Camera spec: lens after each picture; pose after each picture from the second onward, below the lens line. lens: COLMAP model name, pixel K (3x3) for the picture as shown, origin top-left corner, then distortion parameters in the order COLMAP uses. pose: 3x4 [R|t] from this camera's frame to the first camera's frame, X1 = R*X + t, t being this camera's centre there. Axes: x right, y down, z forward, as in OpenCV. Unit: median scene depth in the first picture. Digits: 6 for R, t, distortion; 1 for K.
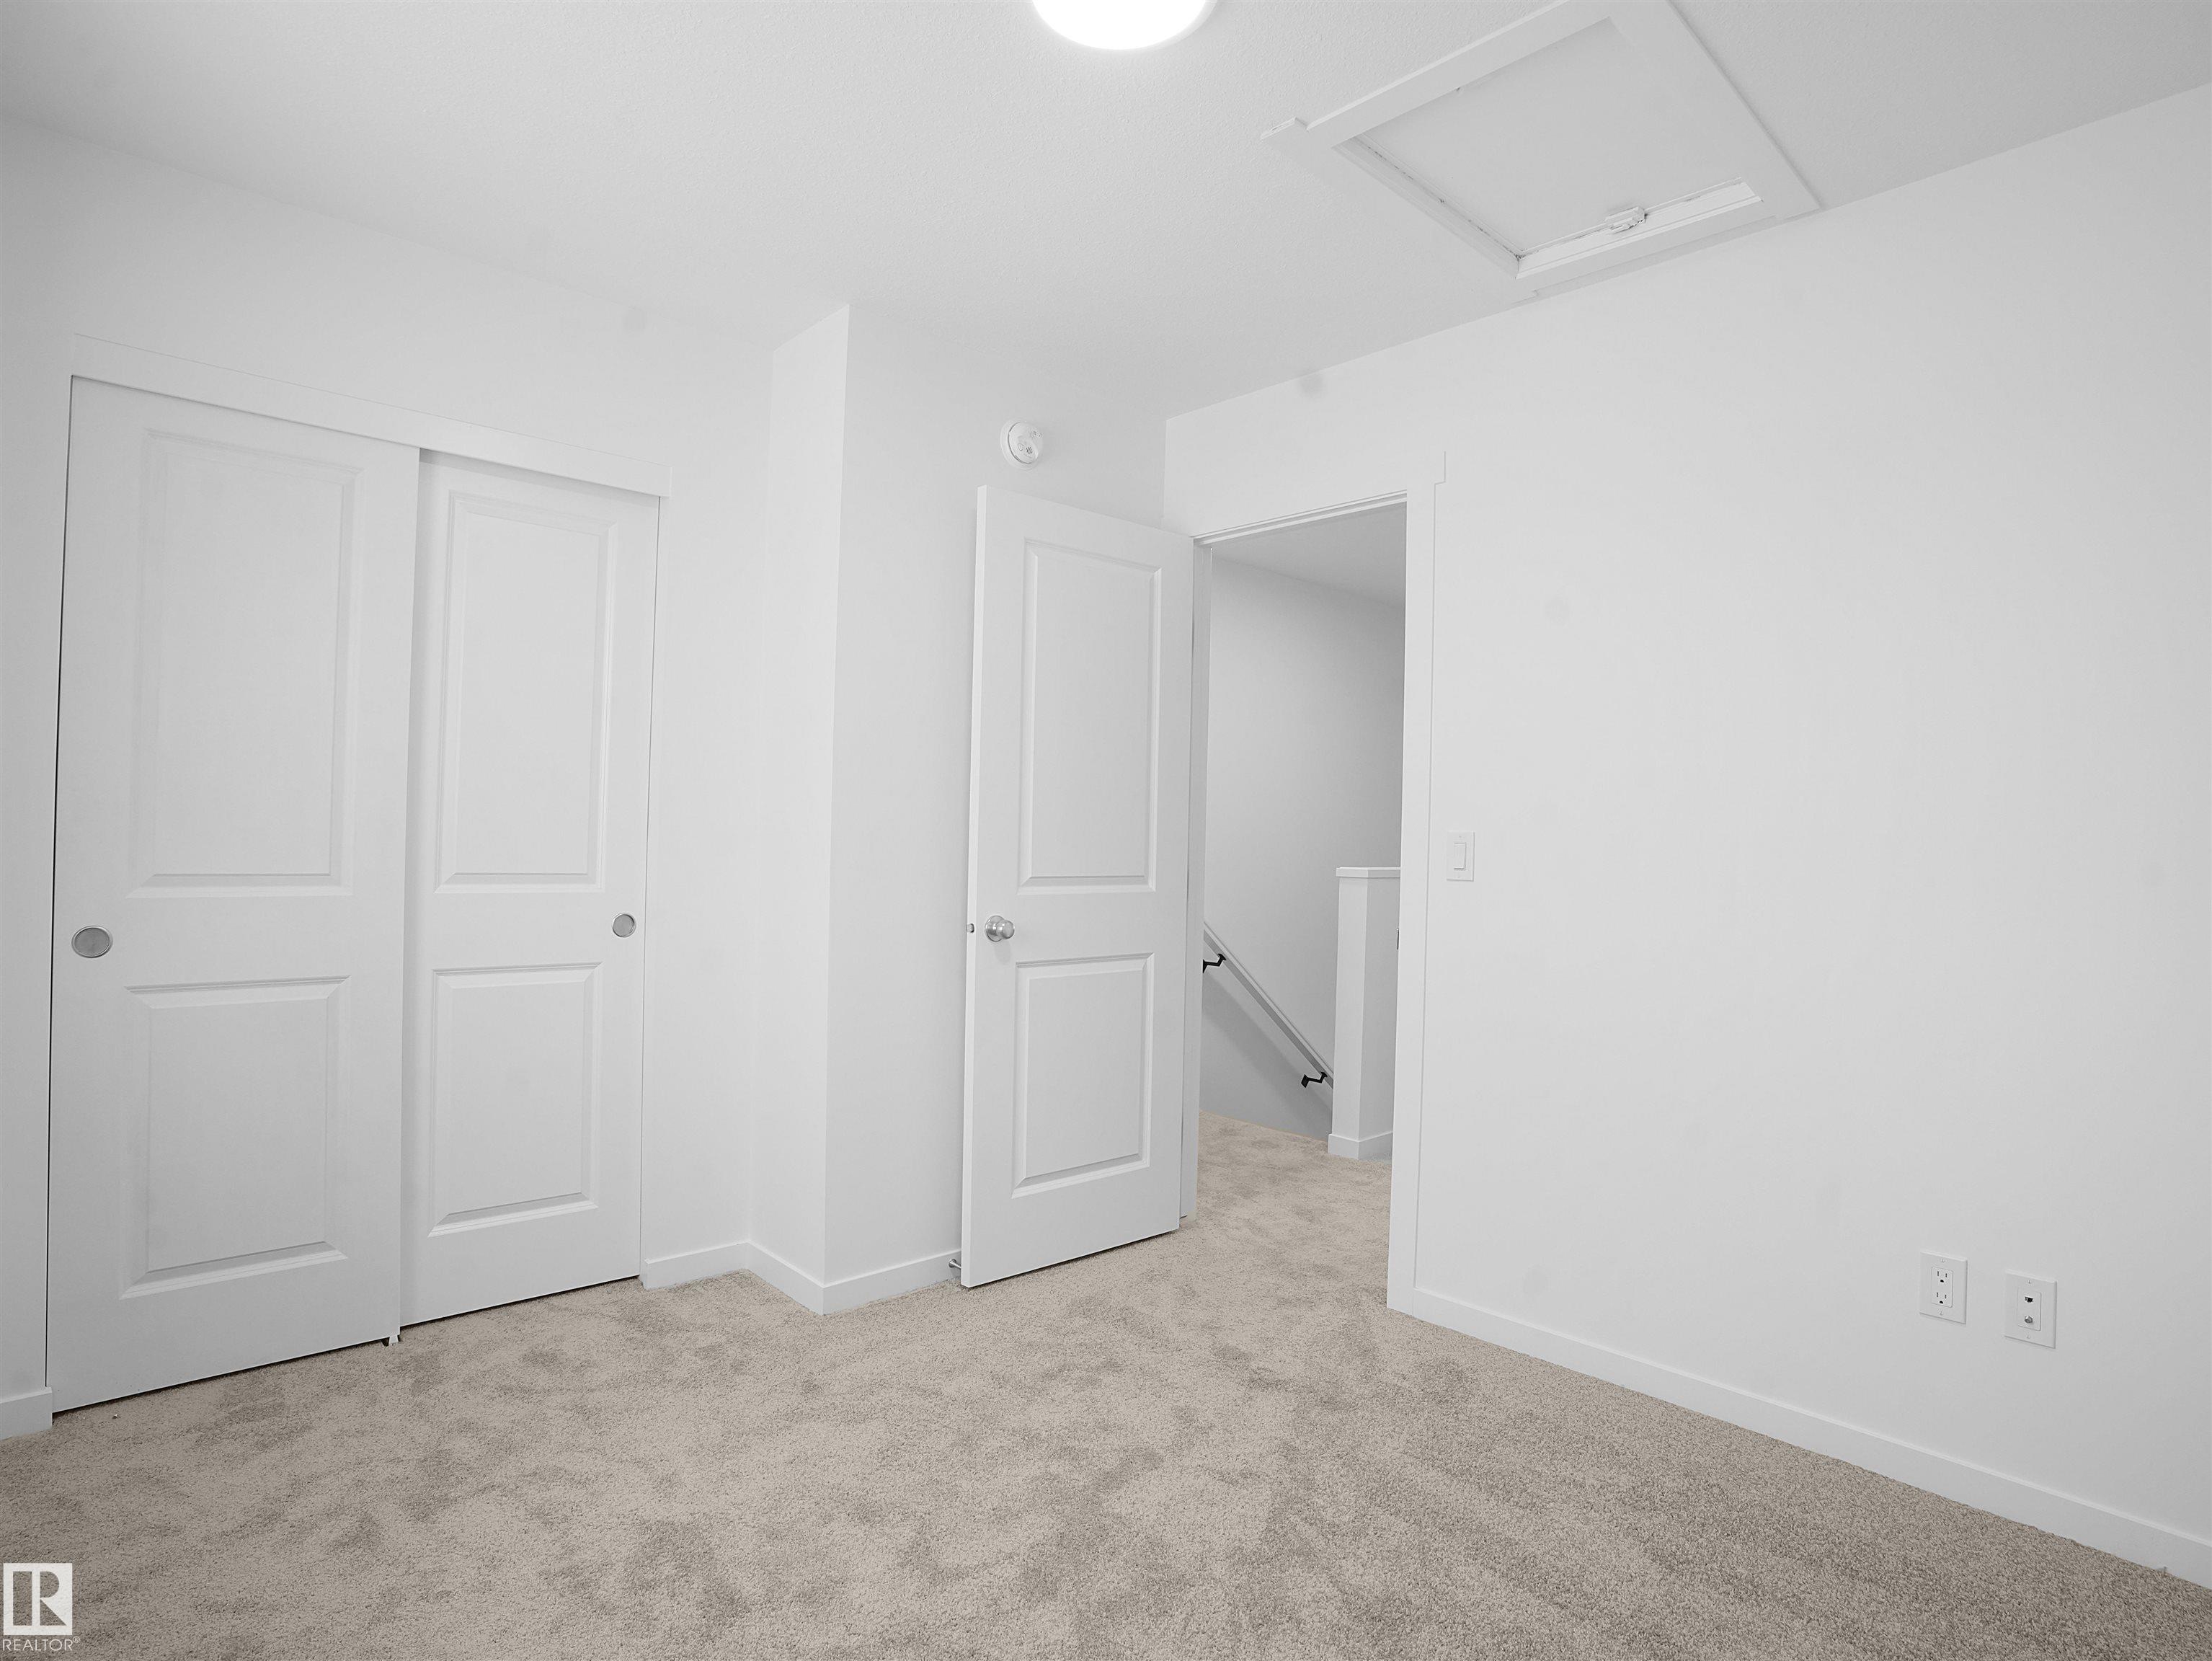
lens RADIAL K [[1163.0, 0, 1088.3], [0, 1163.0, 830.4], [0, 0, 1]] dist [-0.002178, -0.001189]
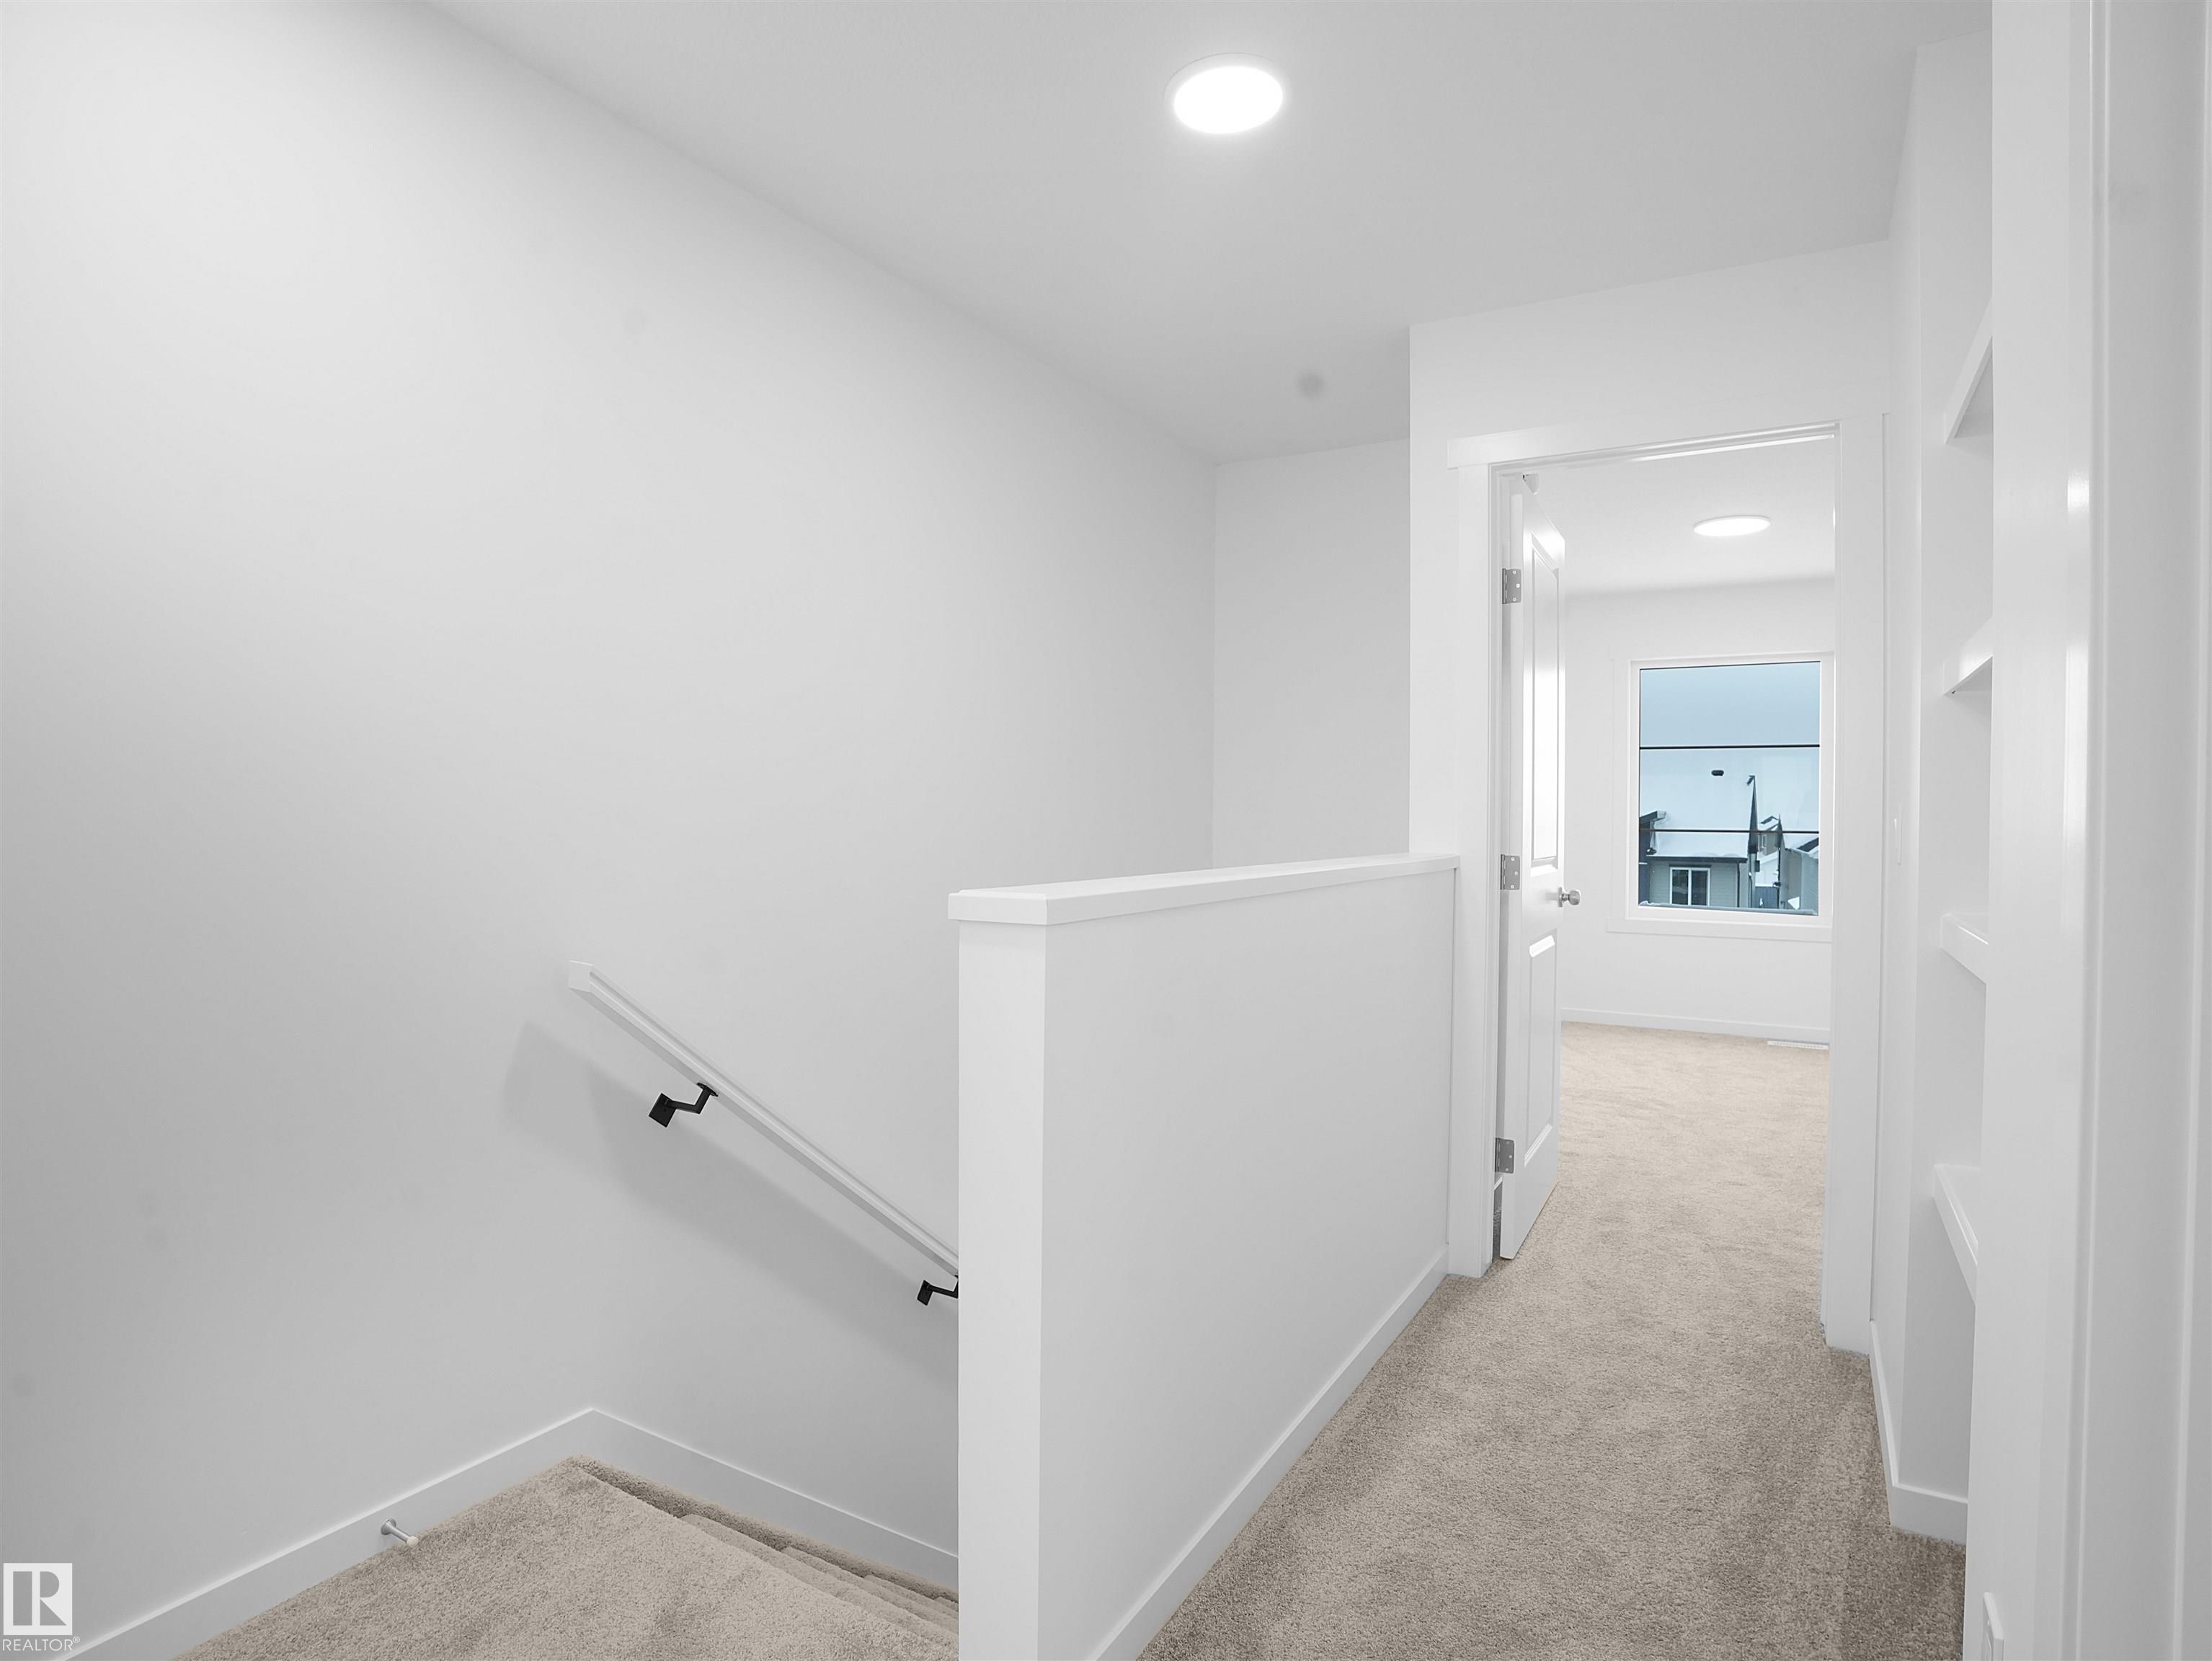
lens RADIAL K [[1163.0, 0, 1088.3], [0, 1163.0, 830.4], [0, 0, 1]] dist [-0.002178, -0.001189]
pose [[0.959491, -0.021479, 0.280918, 0.155420], [0.015895, 0.999628, 0.022142, 0.009618], [-0.281289, -0.016780, 0.959476, 0.664350]]
